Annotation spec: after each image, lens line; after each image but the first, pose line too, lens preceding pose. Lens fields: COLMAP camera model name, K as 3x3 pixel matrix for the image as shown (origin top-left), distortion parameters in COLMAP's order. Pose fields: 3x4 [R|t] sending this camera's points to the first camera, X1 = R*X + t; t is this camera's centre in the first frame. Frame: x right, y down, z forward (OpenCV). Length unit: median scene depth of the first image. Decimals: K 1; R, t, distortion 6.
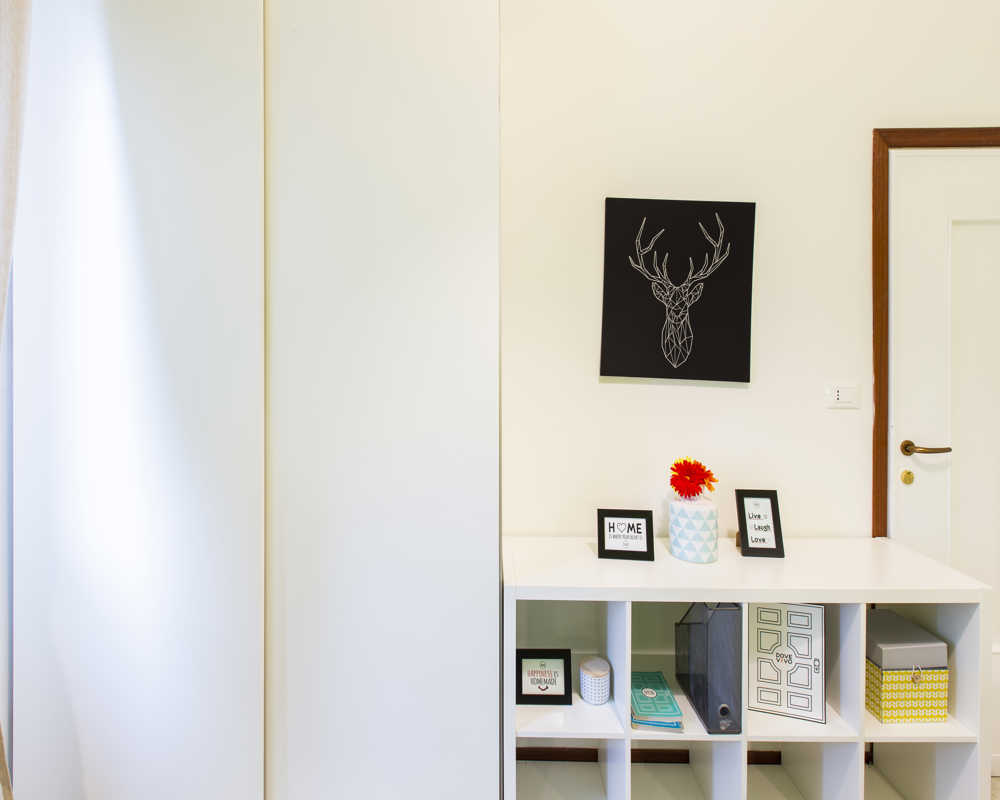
lens RADIAL K [[461.1, 0, 499.9], [0, 461.1, 374.5], [0, 0, 1]] dist [-0.000464, -0.003893]
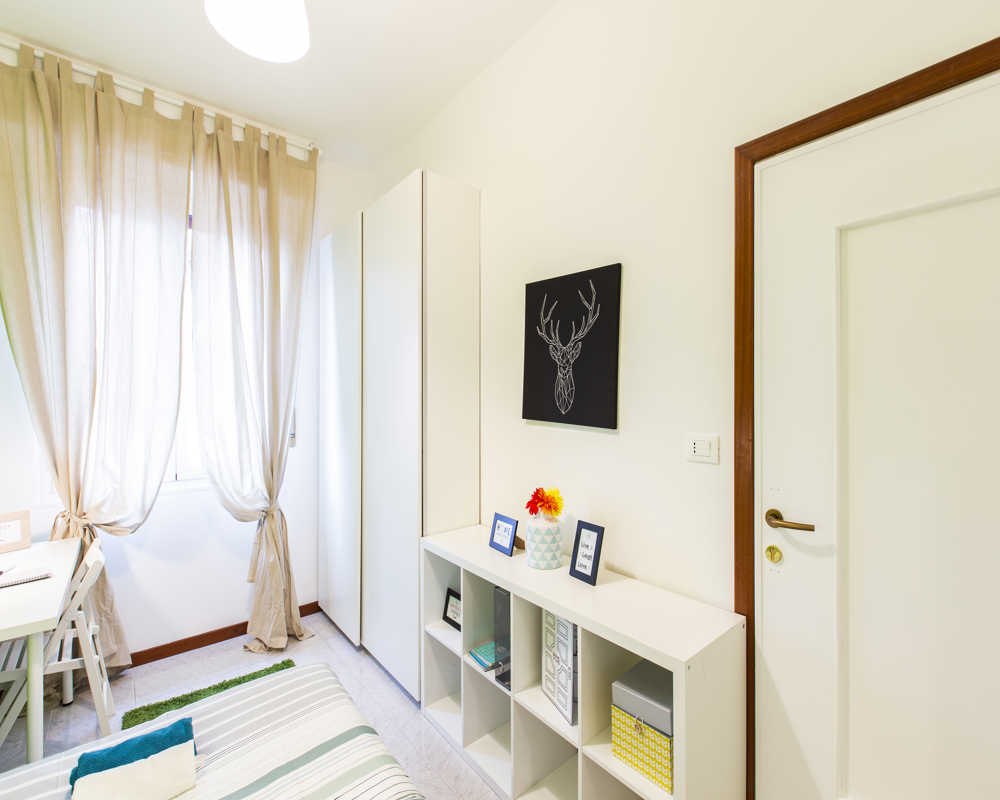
lens RADIAL K [[471.3, 0, 500.0], [0, 471.3, 400.0], [0, 0, 1]] dist [-0.000230, 0.000367]
pose [[0.638987, 0.002383, -0.769214, 1.229224], [-0.002878, 0.999996, 0.000707, -0.051653], [0.769212, 0.001762, 0.638991, 0.078130]]
